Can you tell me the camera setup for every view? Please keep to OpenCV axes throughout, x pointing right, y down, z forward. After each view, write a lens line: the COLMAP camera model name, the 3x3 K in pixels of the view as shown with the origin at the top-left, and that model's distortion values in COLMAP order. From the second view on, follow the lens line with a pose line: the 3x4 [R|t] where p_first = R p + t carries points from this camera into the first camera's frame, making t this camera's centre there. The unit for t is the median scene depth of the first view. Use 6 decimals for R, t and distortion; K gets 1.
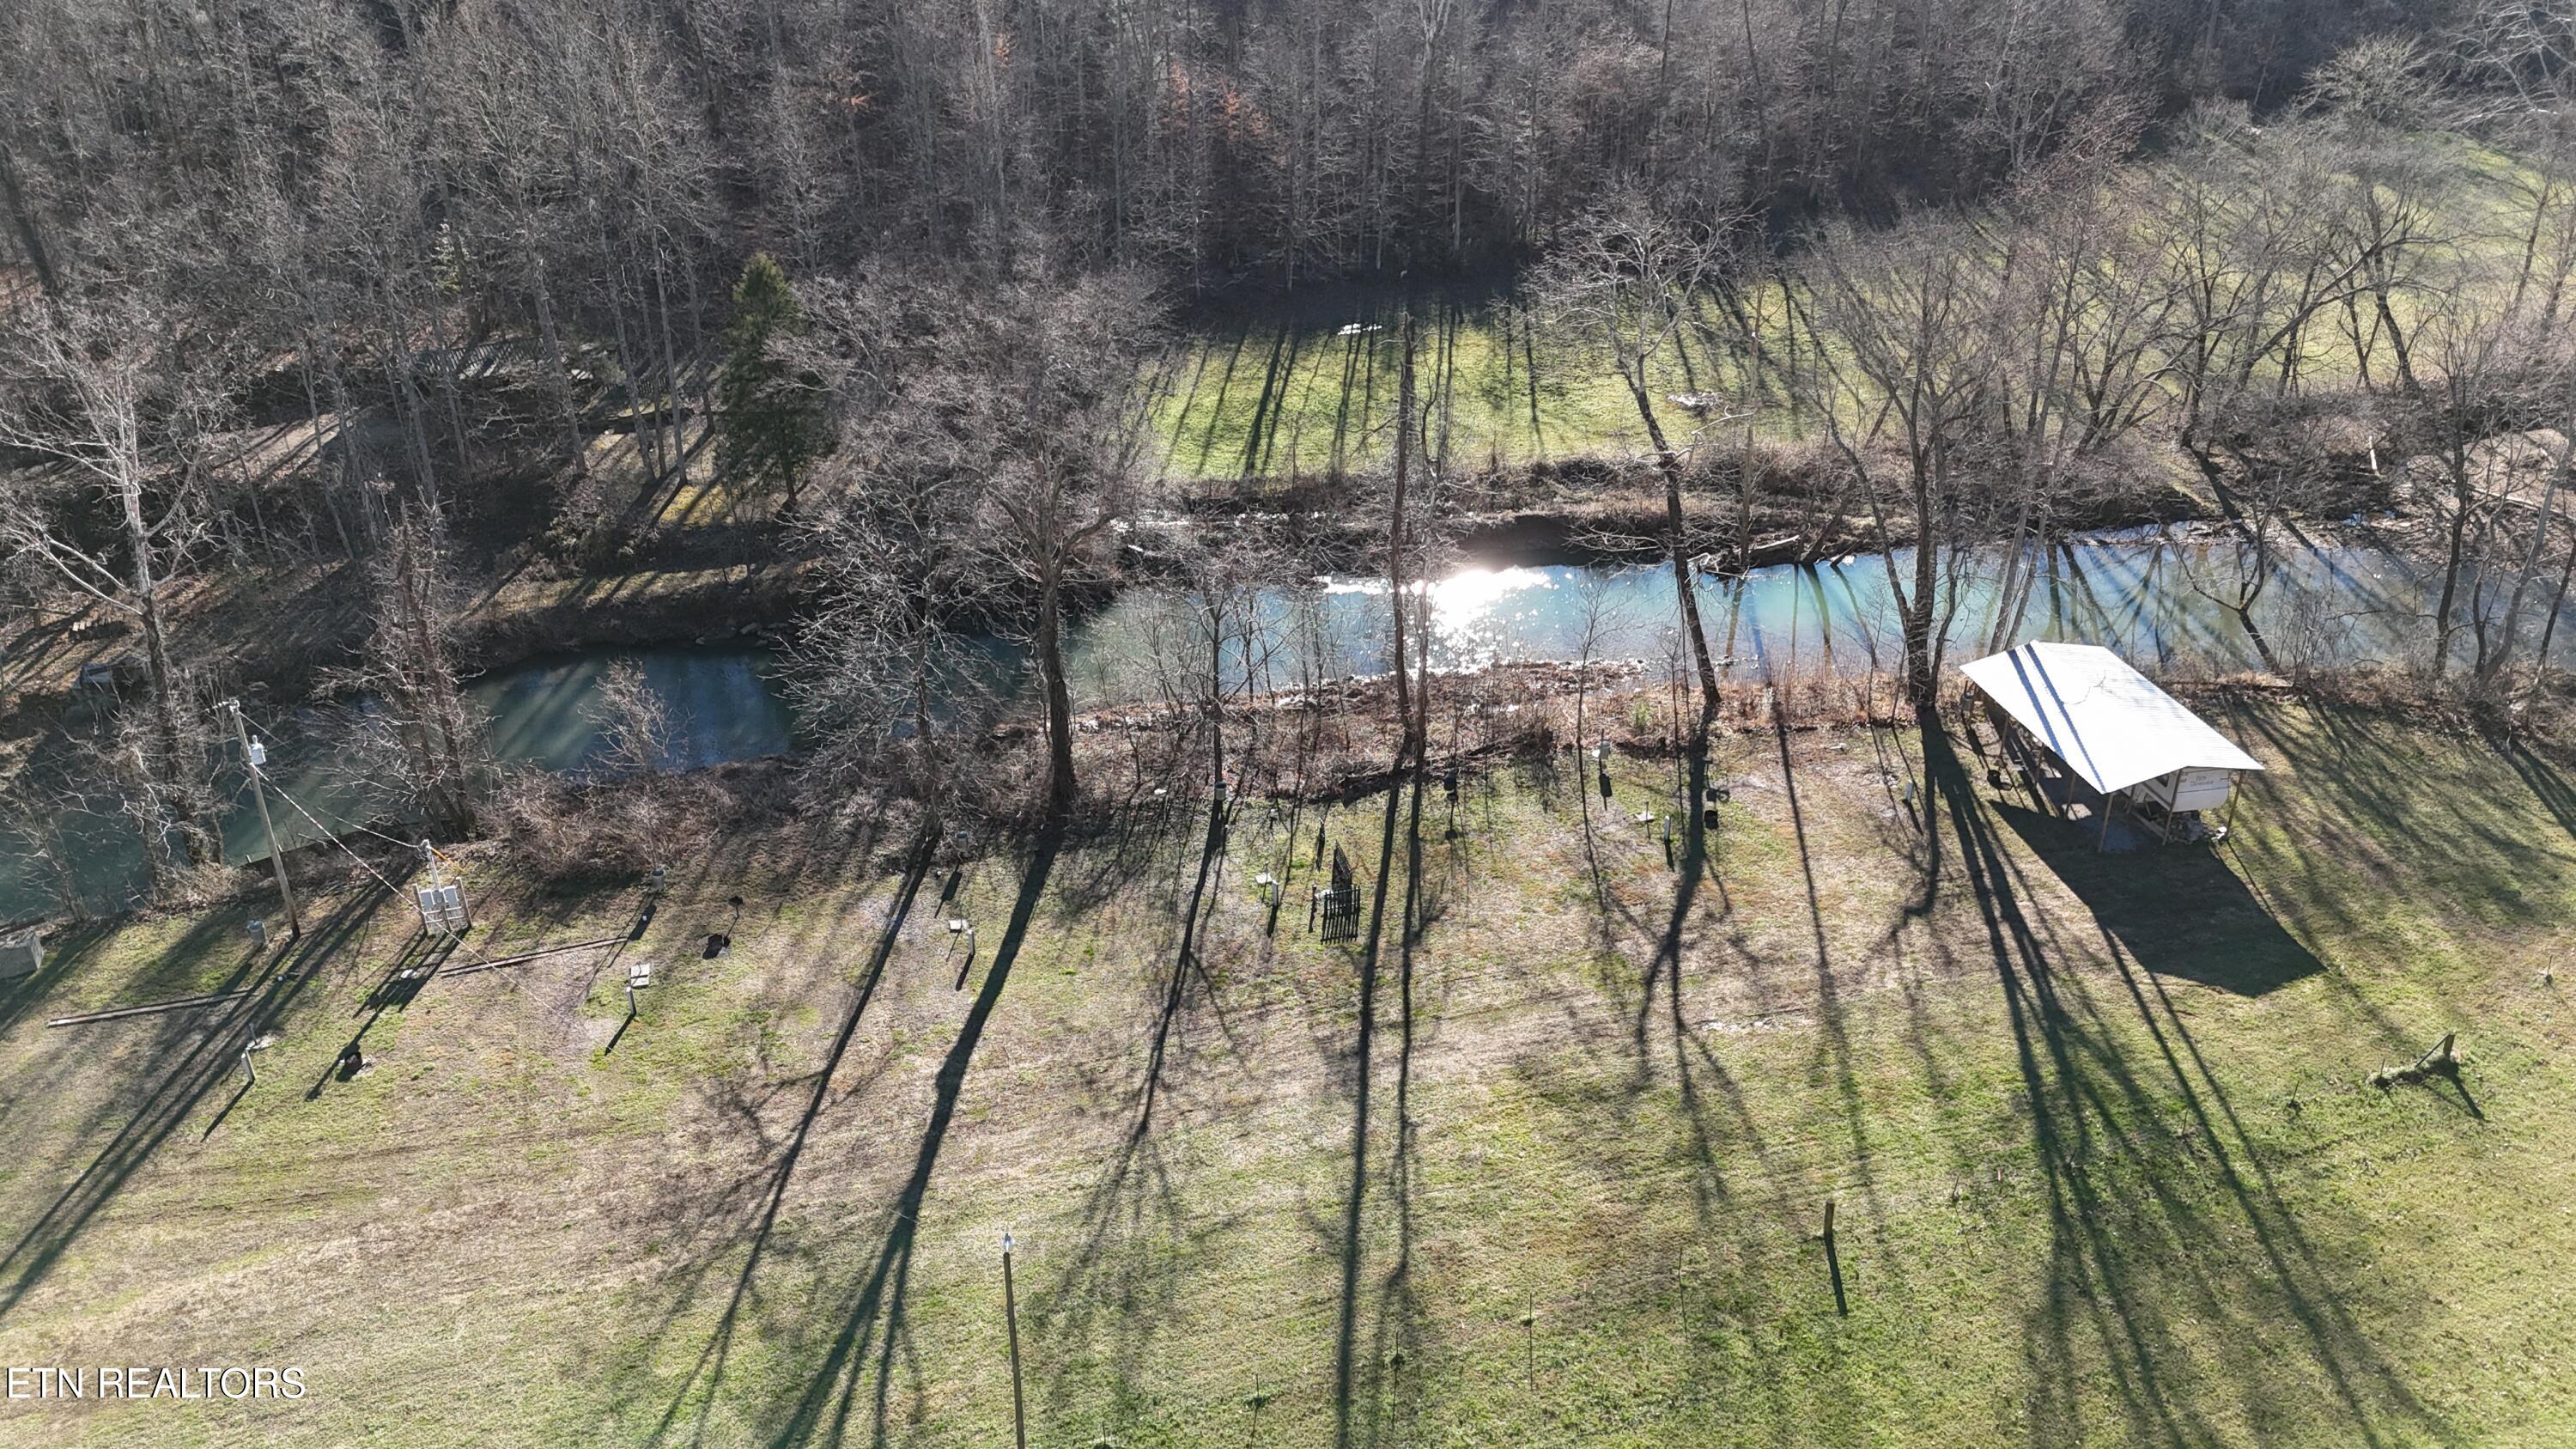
lens RADIAL K [[1874.8, 0, 1295.1], [0, 1874.8, 714.4], [0, 0, 1]] dist [0.080568, -0.077576]
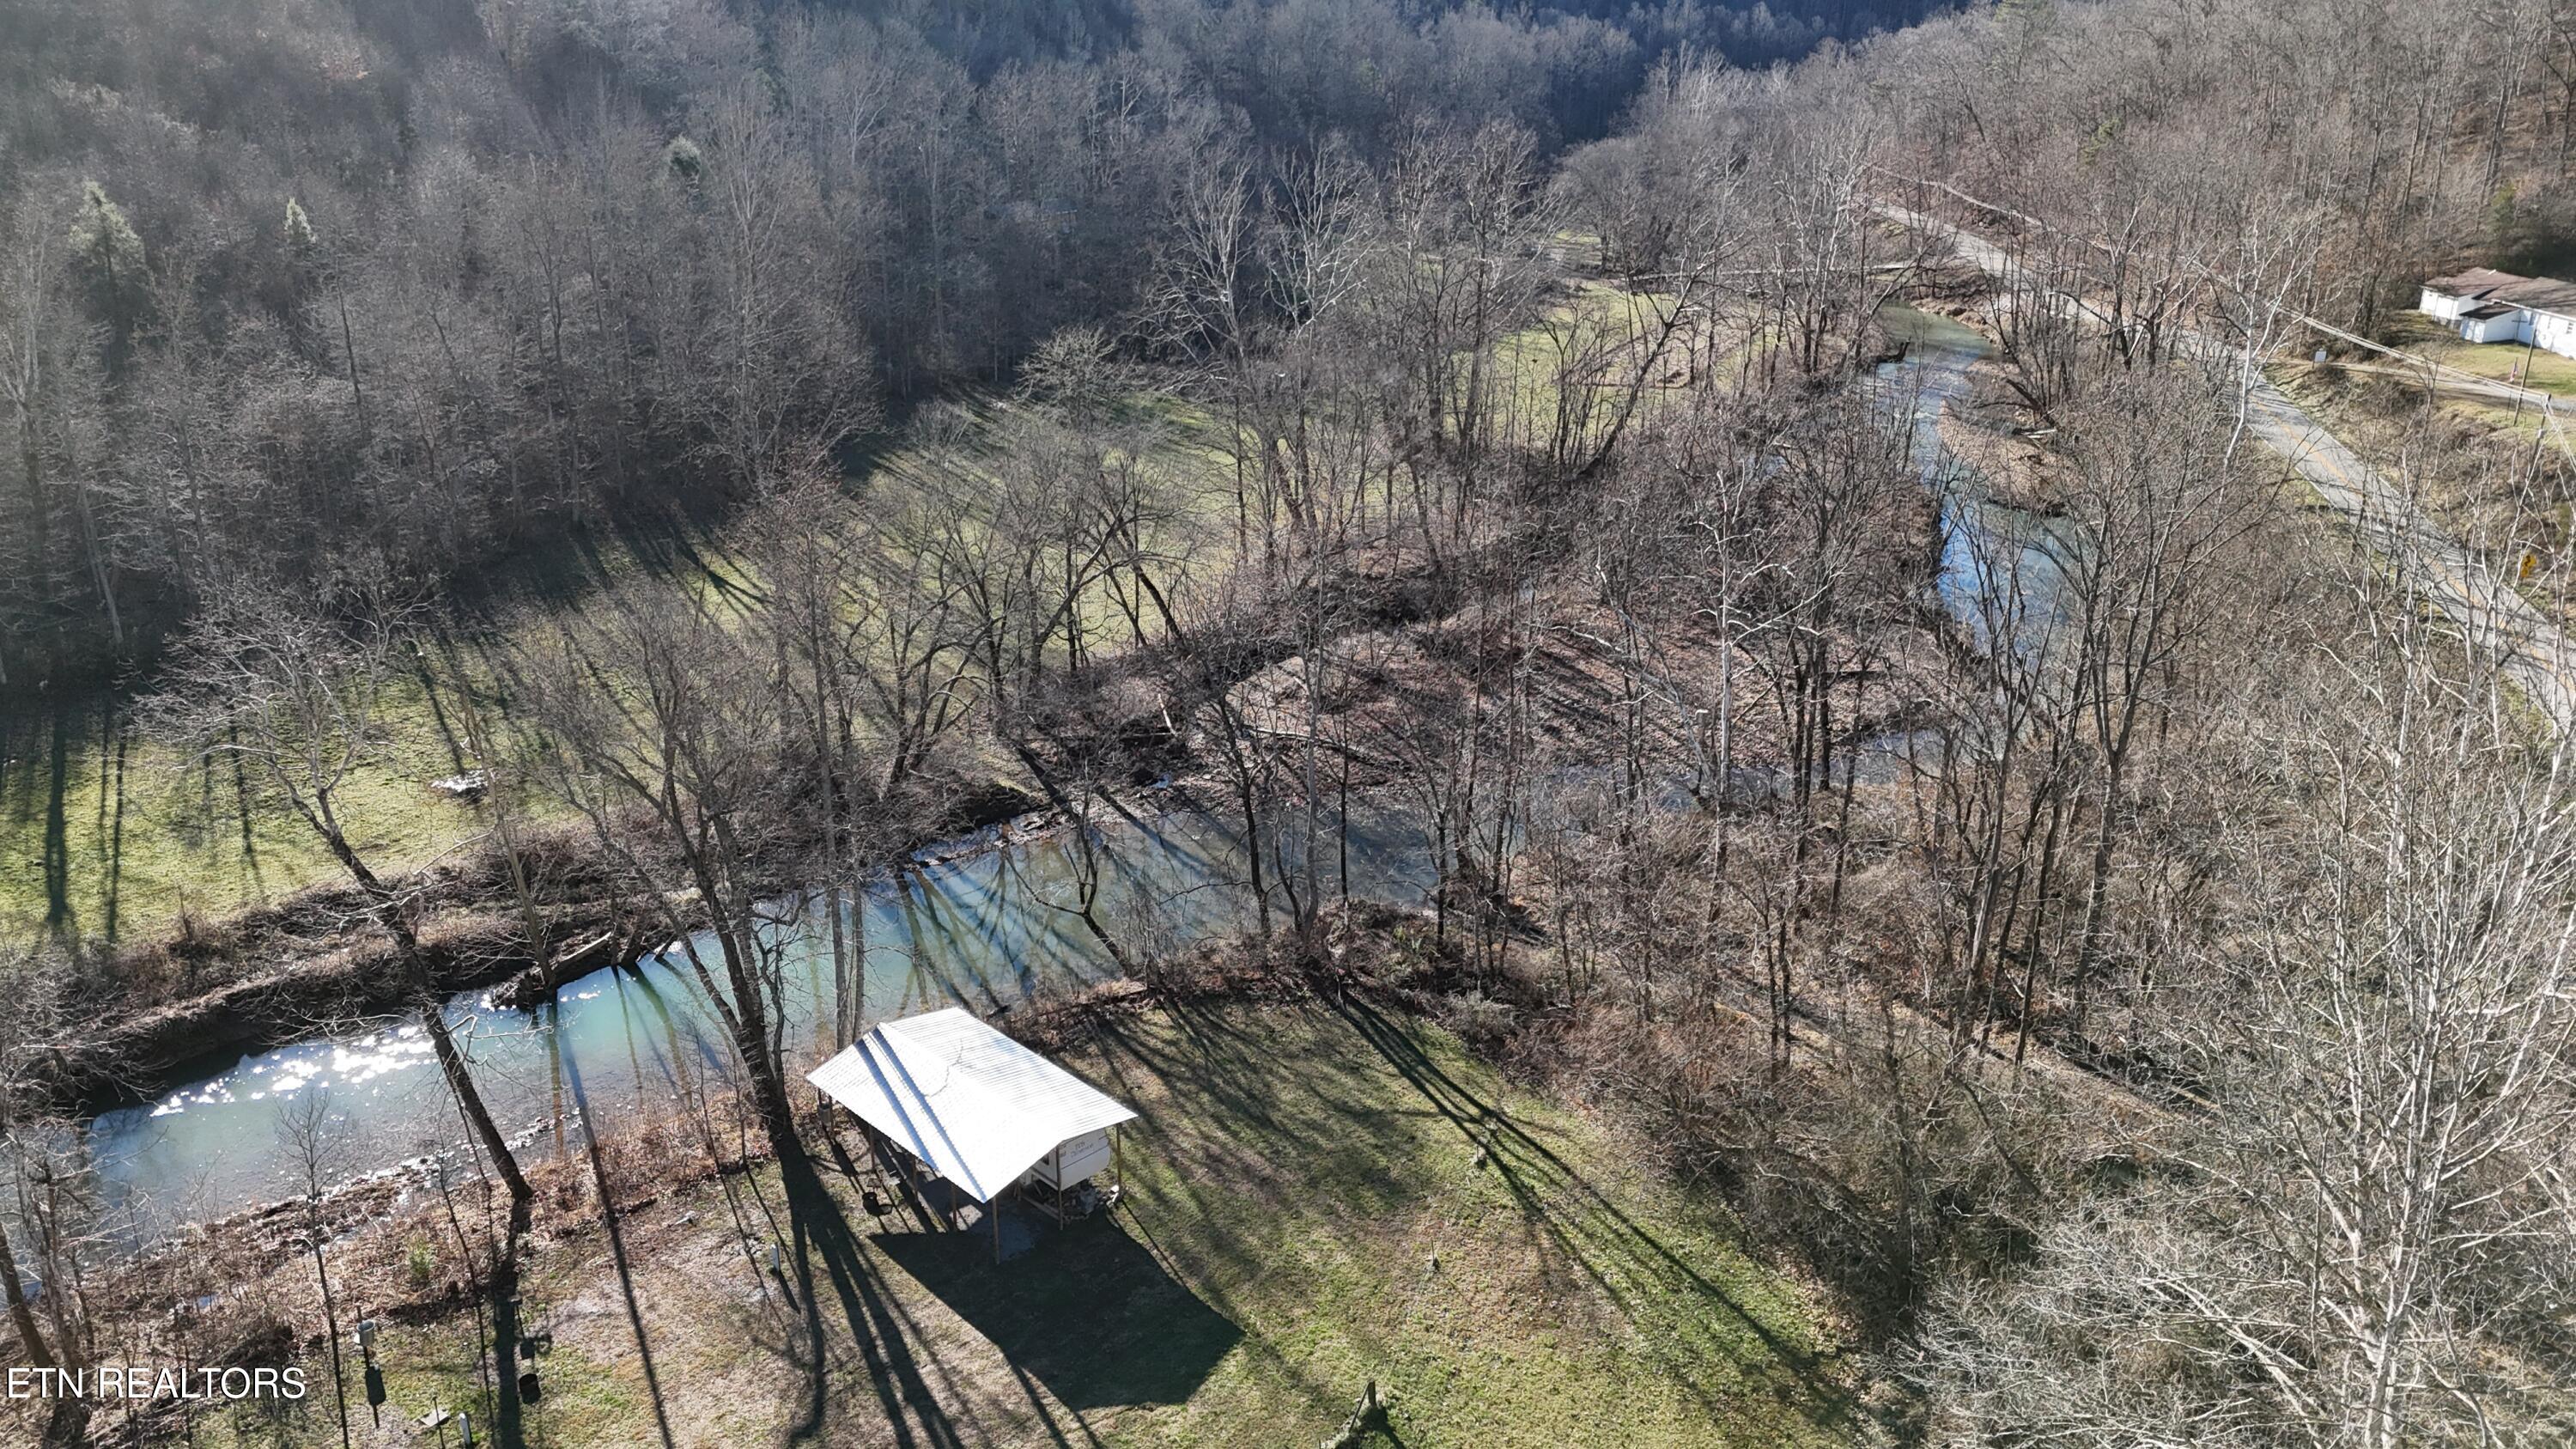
lens RADIAL K [[1879.7, 0, 1295.5], [0, 1879.7, 717.8], [0, 0, 1]] dist [0.085417, -0.081544]
pose [[0.827491, -0.184607, 0.530263, 0.114167], [0.254327, 0.965202, -0.060857, -0.075857], [-0.500576, 0.185218, 0.845646, 0.140667]]
